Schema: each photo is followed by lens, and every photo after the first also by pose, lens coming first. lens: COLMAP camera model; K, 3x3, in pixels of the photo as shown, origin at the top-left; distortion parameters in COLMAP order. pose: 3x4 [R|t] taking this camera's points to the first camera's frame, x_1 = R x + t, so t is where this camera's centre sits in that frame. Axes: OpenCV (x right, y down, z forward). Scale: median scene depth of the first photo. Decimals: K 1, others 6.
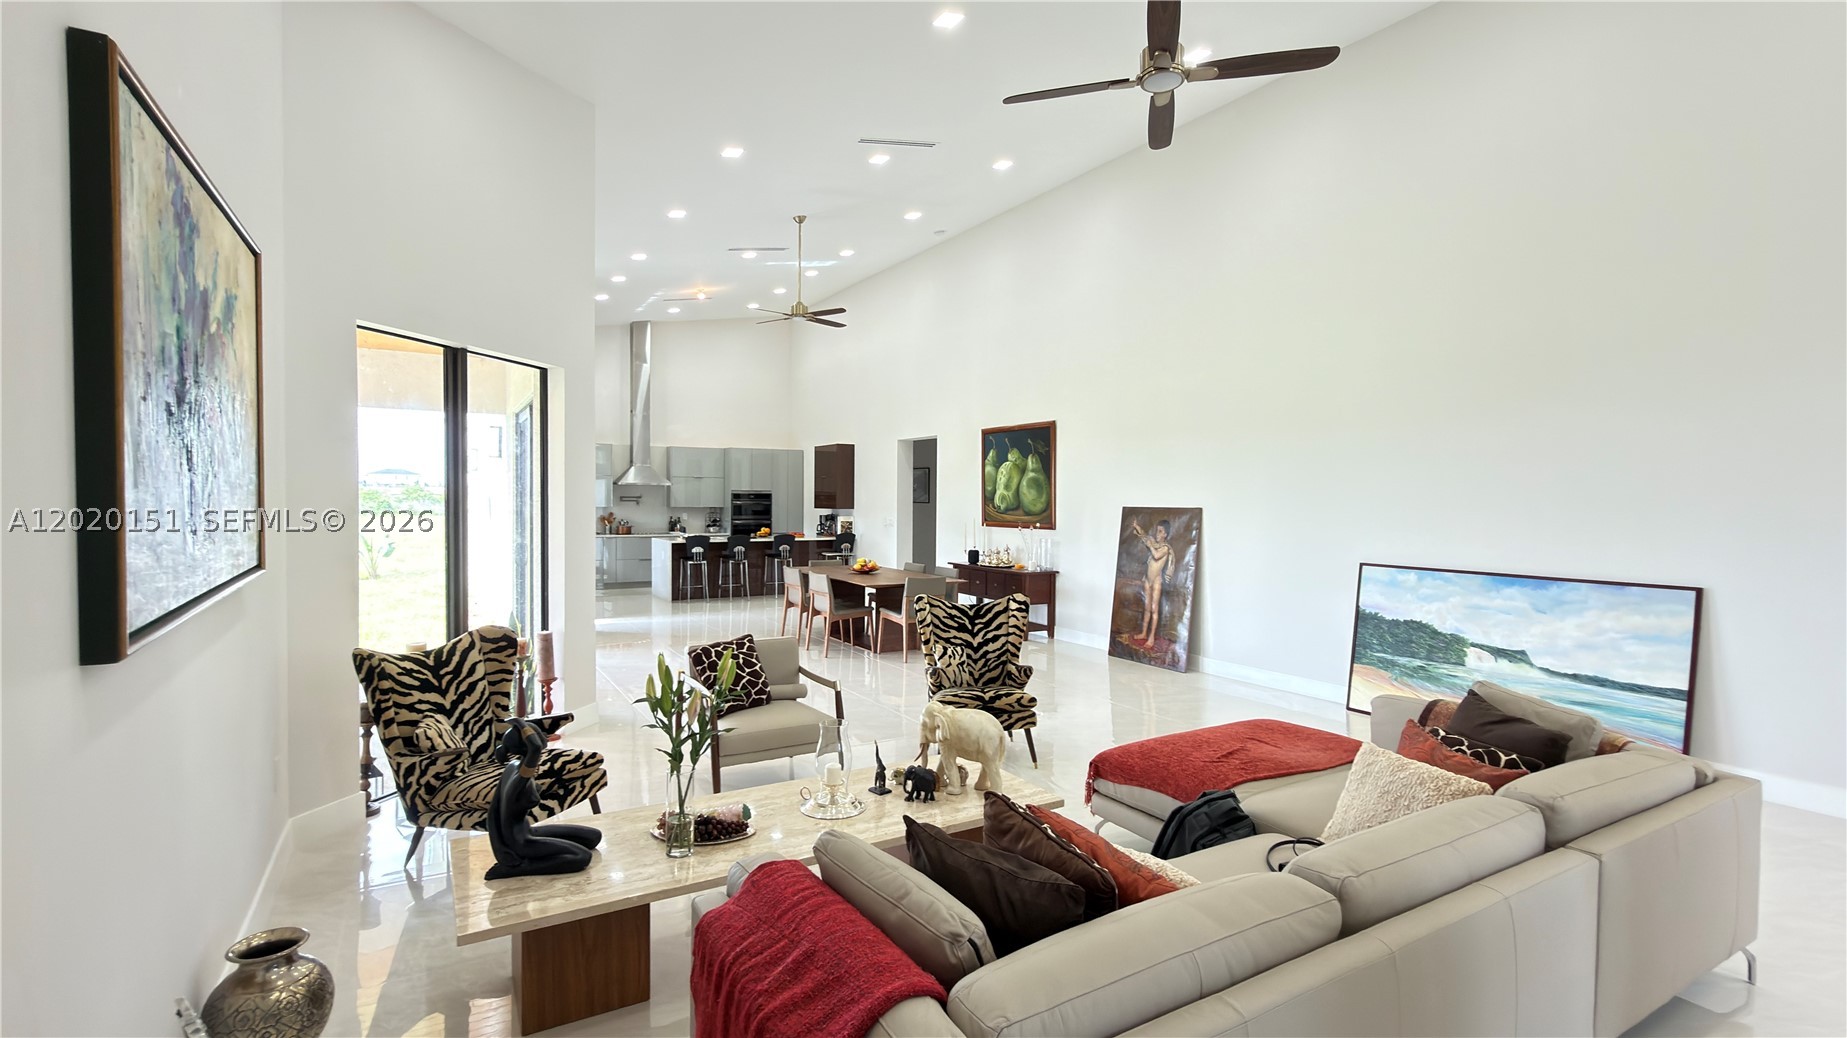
lens RADIAL K [[848.4, 0, 919.9], [0, 848.4, 522.1], [0, 0, 1]] dist [0.000695, 0.000336]
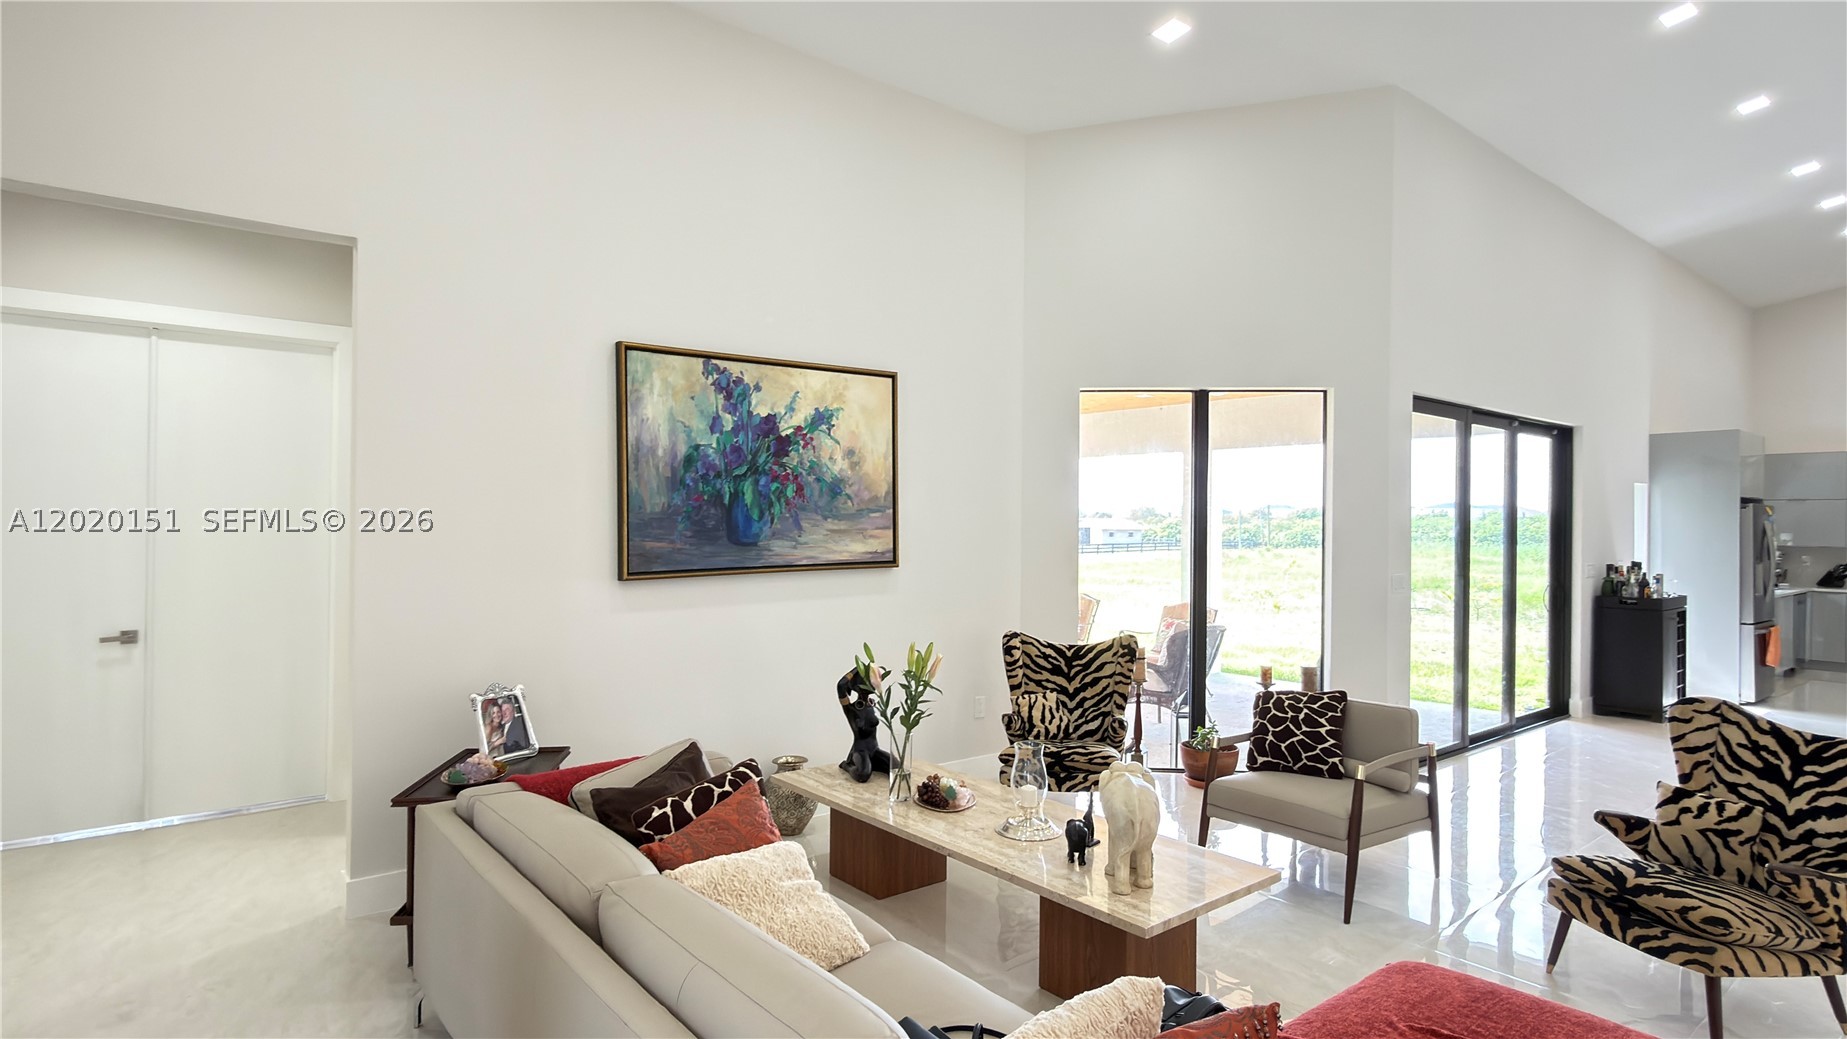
lens RADIAL K [[962.9, 0, 921.2], [0, 962.9, 521.3], [0, 0, 1]] dist [-0.000800, -0.001861]
pose [[0.151956, -0.007320, -0.988360, 0.607871], [-0.037056, 0.999227, -0.013097, -0.002844], [0.987692, 0.038615, 0.151567, 0.425535]]
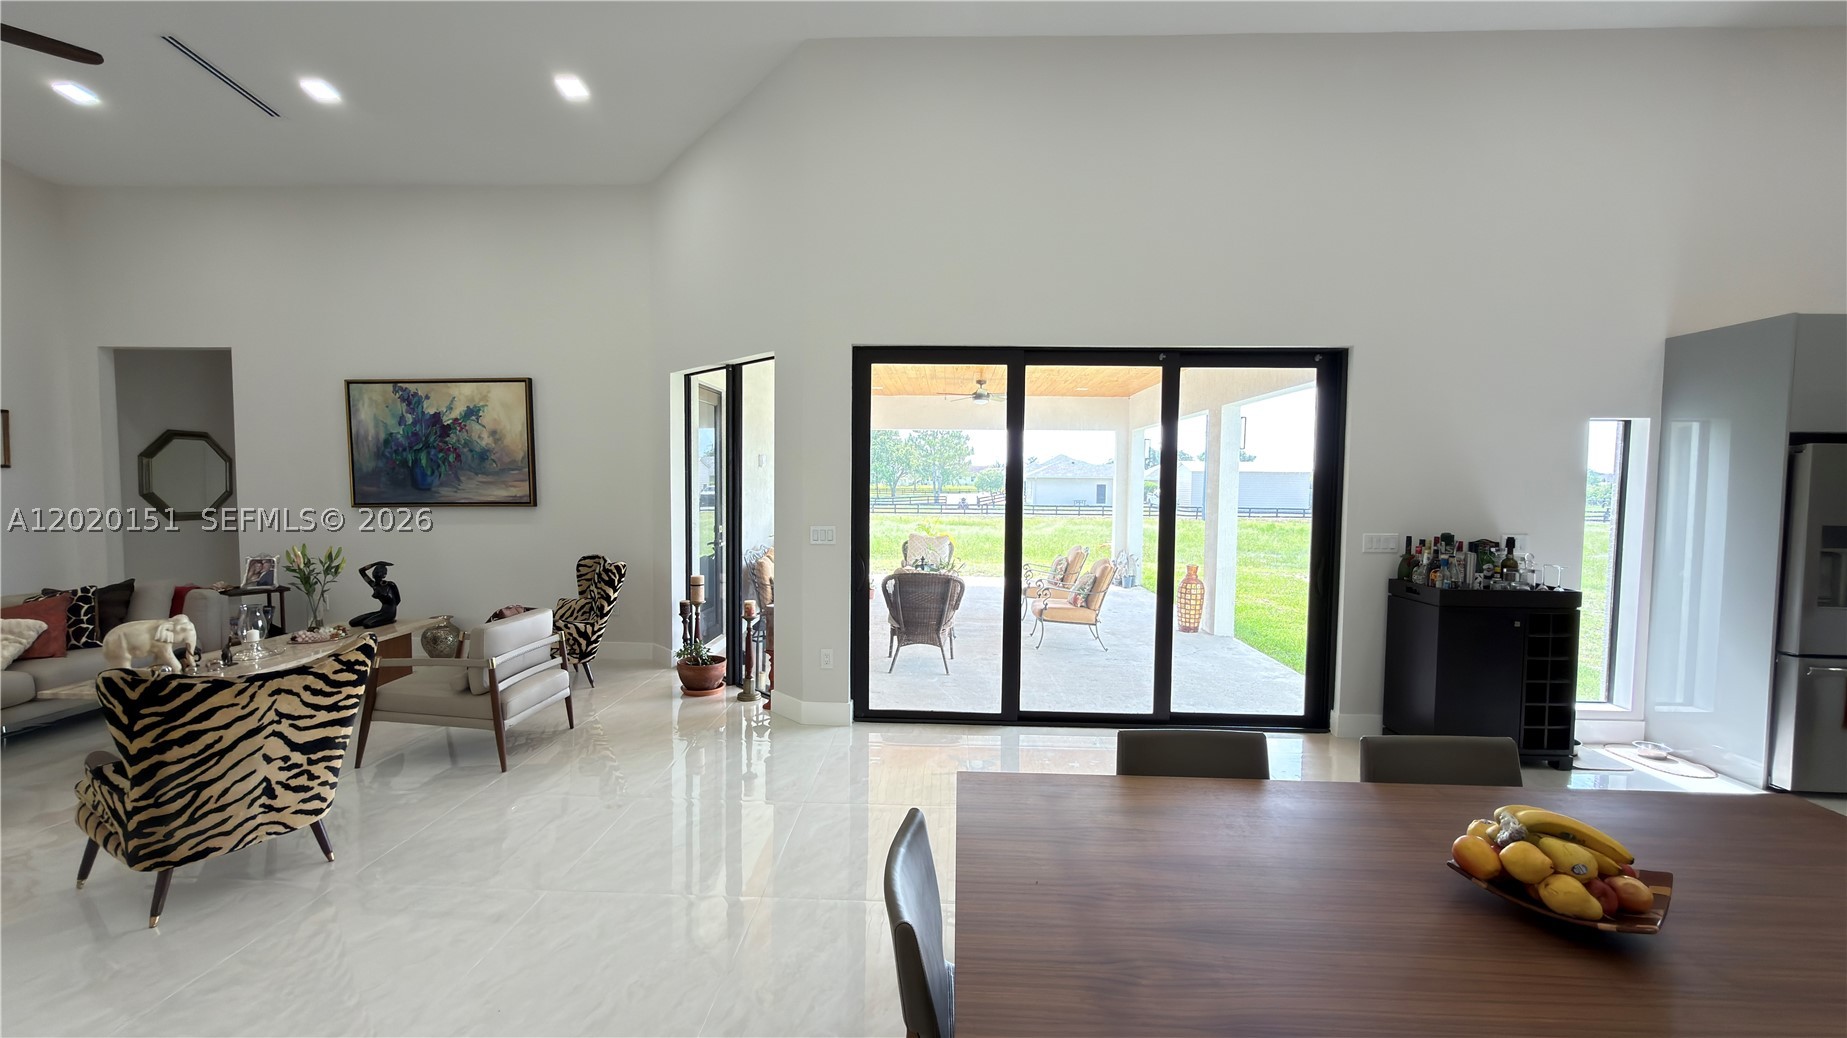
lens RADIAL K [[734.7, 0, 925.0], [0, 734.7, 516.1], [0, 0, 1]] dist [-0.000823, -0.000260]
pose [[-0.535578, 0.028690, -0.843998, 0.246746], [-0.038809, 0.997531, 0.058536, -0.046296], [0.843594, 0.064105, -0.533142, 1.763529]]
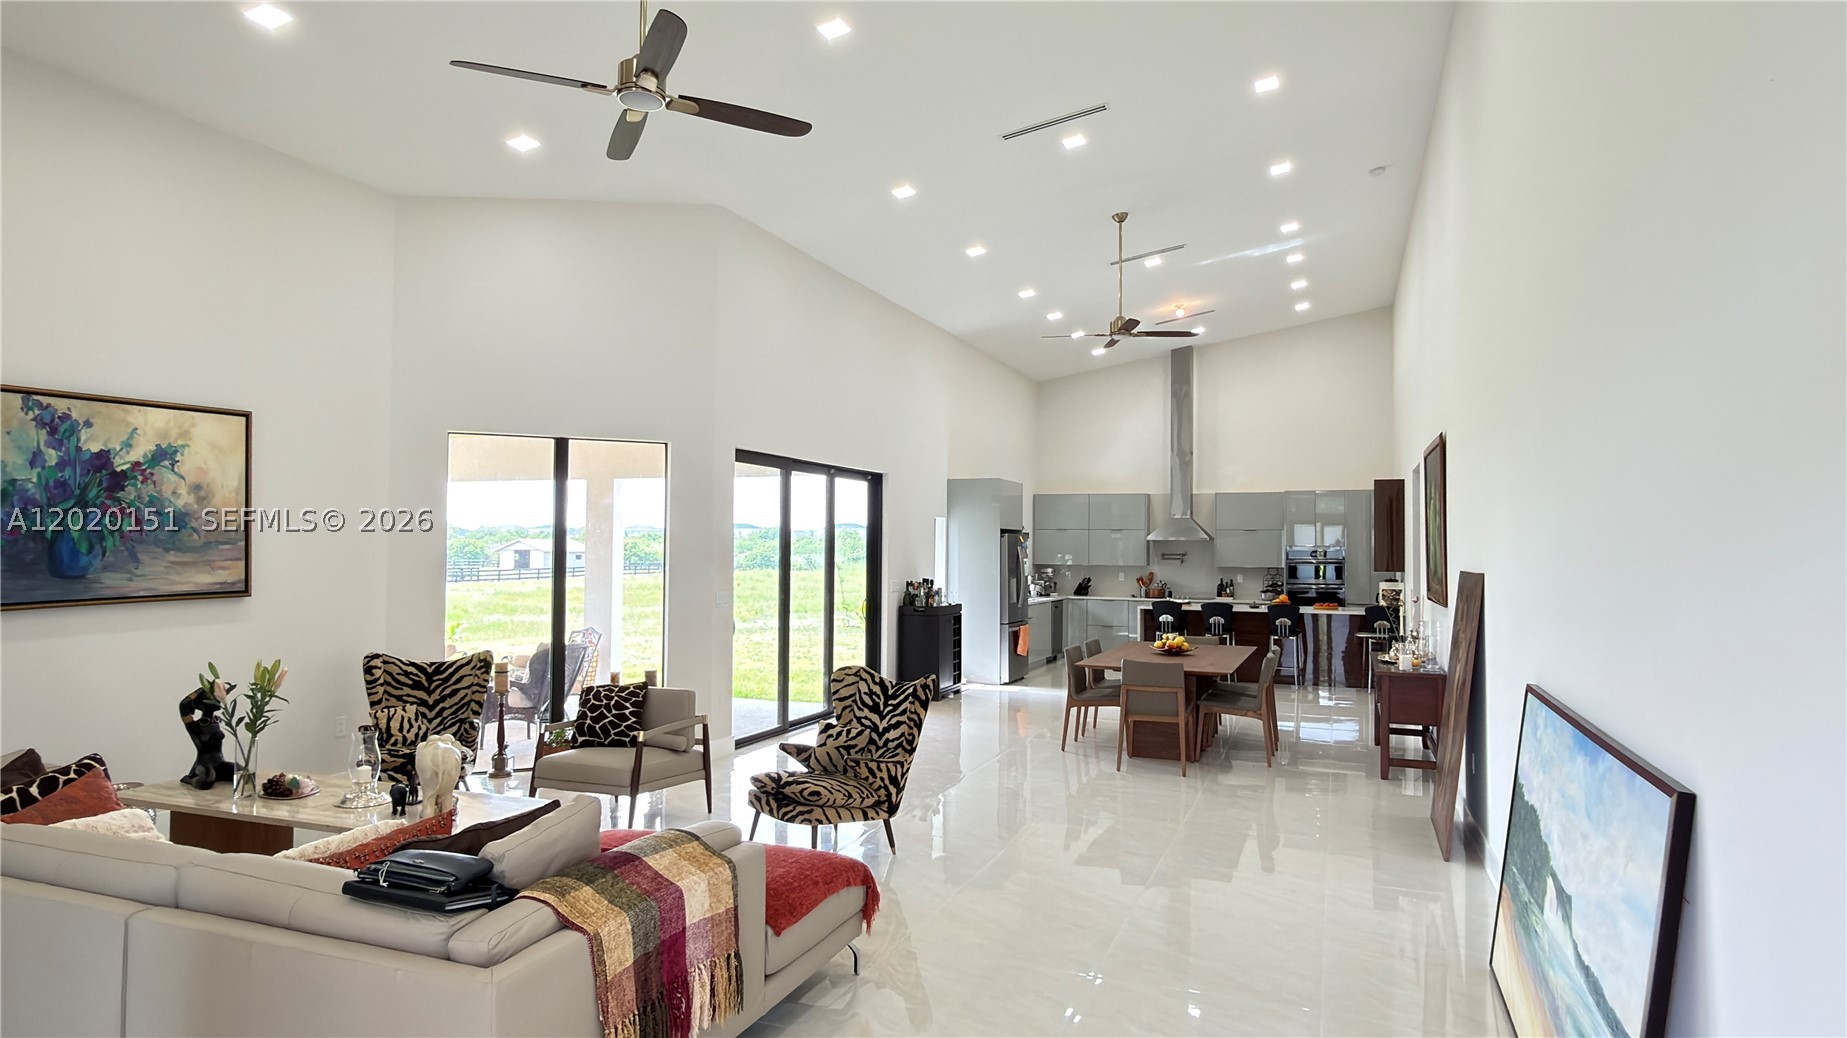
lens RADIAL K [[1075.9, 0, 922.5], [0, 1075.9, 518.7], [0, 0, 1]] dist [0.003059, 0.001665]
pose [[0.622141, -0.024096, -0.782535, 1.013314], [-0.025221, 0.998391, -0.050795, -0.011446], [0.782499, 0.051338, 0.620532, 0.393634]]
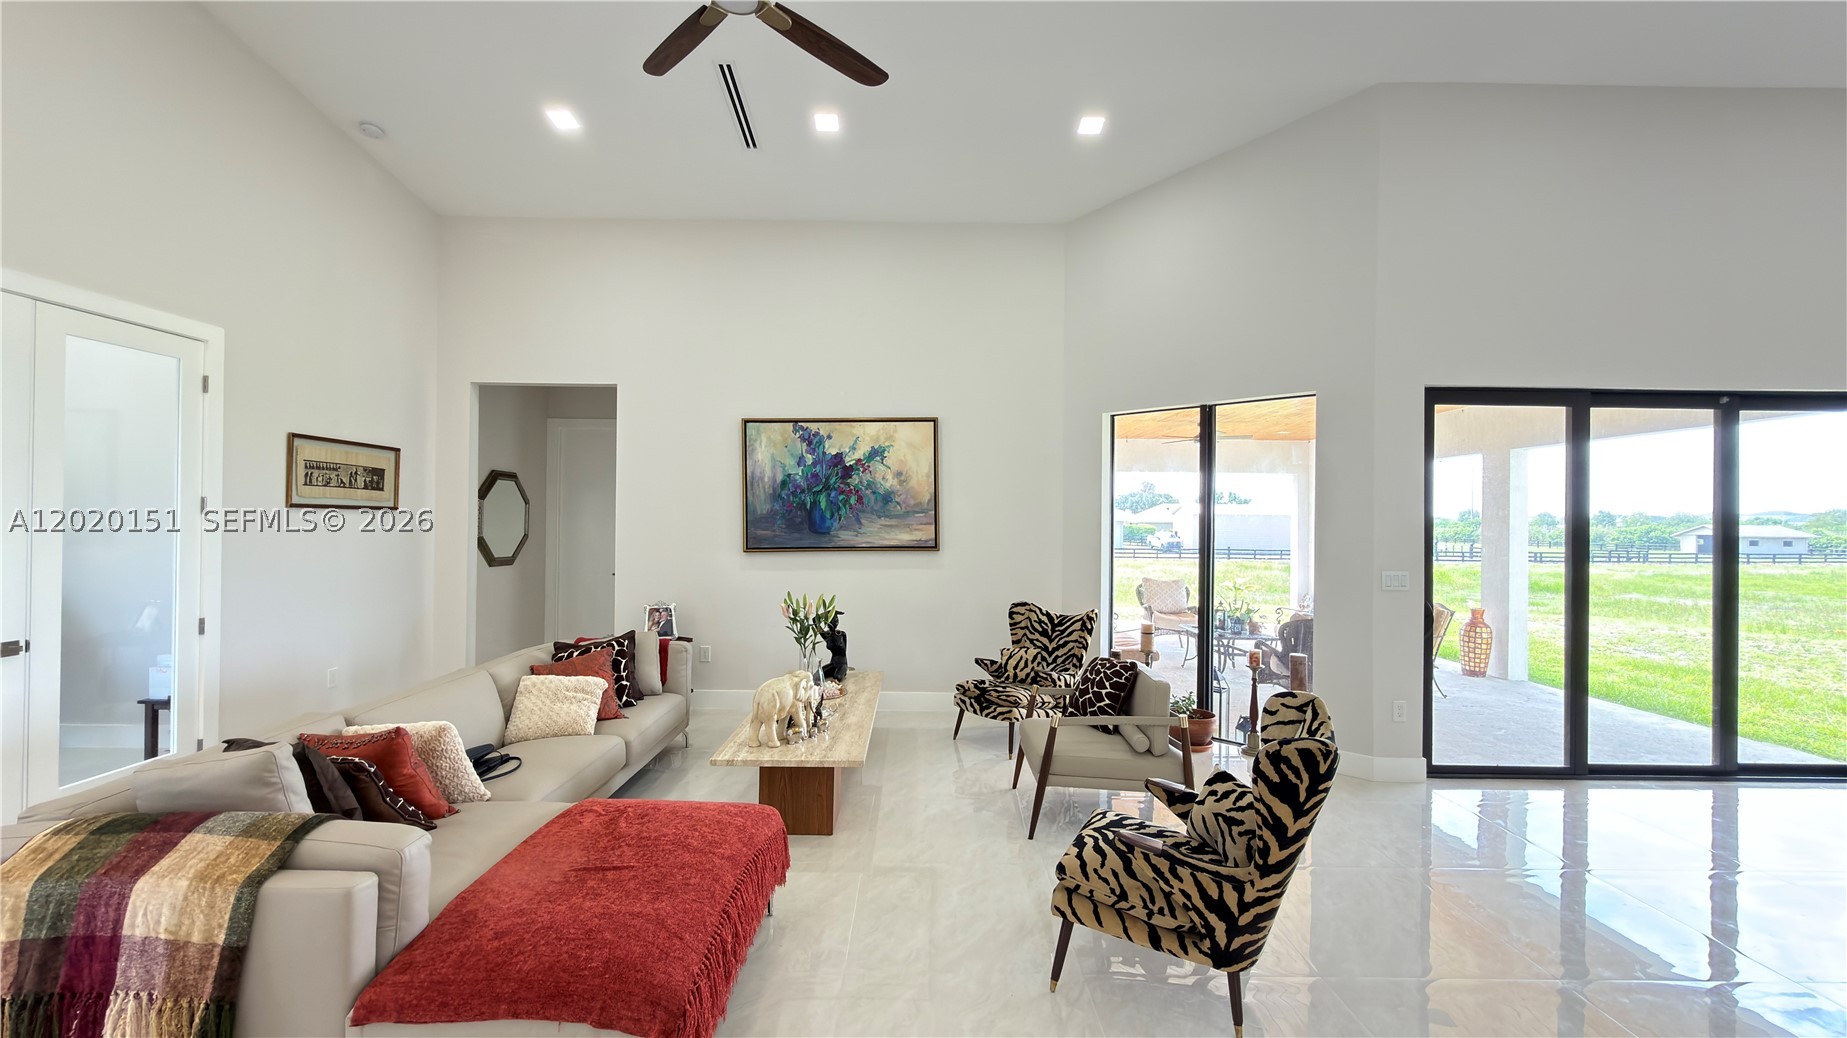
lens RADIAL K [[734.7, 0, 921.6], [0, 734.7, 518.0], [0, 0, 1]] dist [-0.000823, -0.000260]
pose [[-0.503213, -0.018292, -0.863969, 0.587506], [-0.039430, 0.999221, 0.001811, -0.018877], [0.863263, 0.034978, -0.503542, 1.123869]]
